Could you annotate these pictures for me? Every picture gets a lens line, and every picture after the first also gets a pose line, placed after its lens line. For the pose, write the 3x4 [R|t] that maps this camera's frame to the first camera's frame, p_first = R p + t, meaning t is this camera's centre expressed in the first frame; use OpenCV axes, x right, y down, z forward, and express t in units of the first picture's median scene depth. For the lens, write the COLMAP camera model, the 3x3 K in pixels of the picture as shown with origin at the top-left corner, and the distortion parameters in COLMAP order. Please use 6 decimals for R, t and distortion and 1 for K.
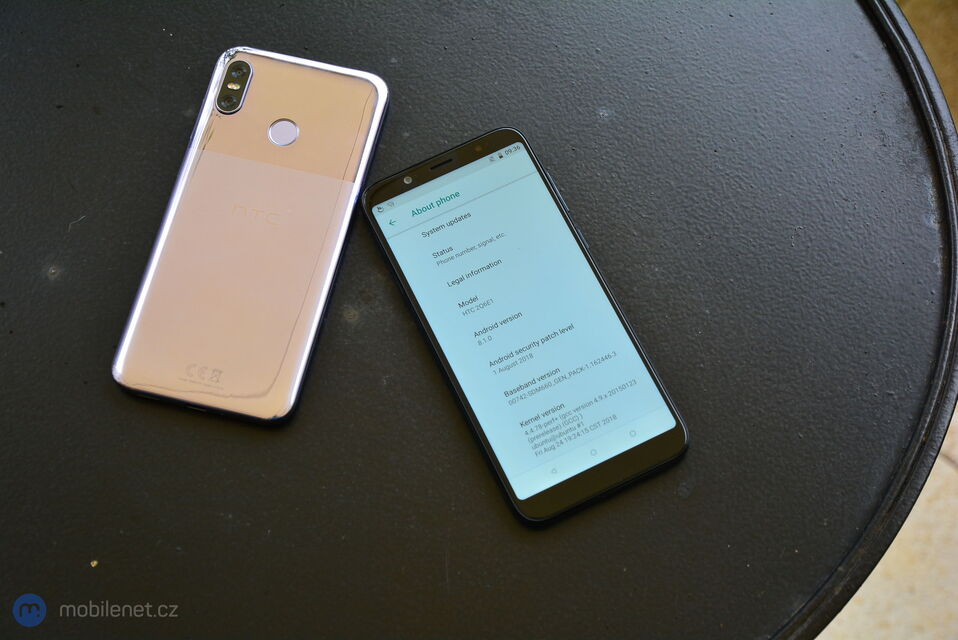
lens RADIAL K [[1843.2, 0, 480.0], [0, 1843.2, 323.8], [0, 0, 1]] dist [0.130723, 0.000000]
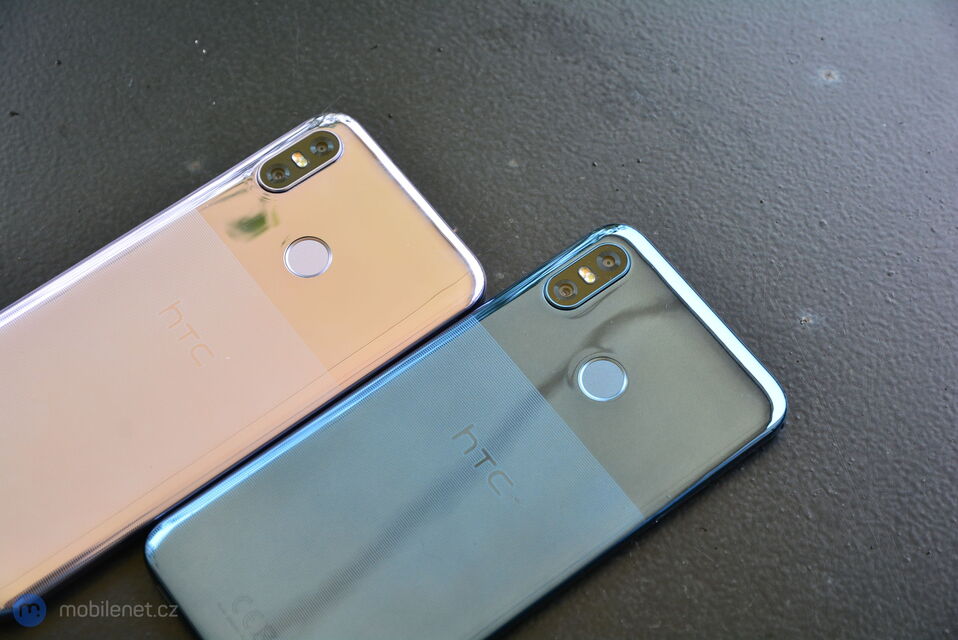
lens RADIAL K [[2149.9, 0, 475.2], [0, 2149.9, 316.2], [0, 0, 1]] dist [0.148695, 0.000000]
pose [[0.964139, 0.244156, -0.104040, 0.033454], [-0.253499, 0.963267, -0.088630, -0.019663], [0.078579, 0.111826, 0.990616, 0.253013]]
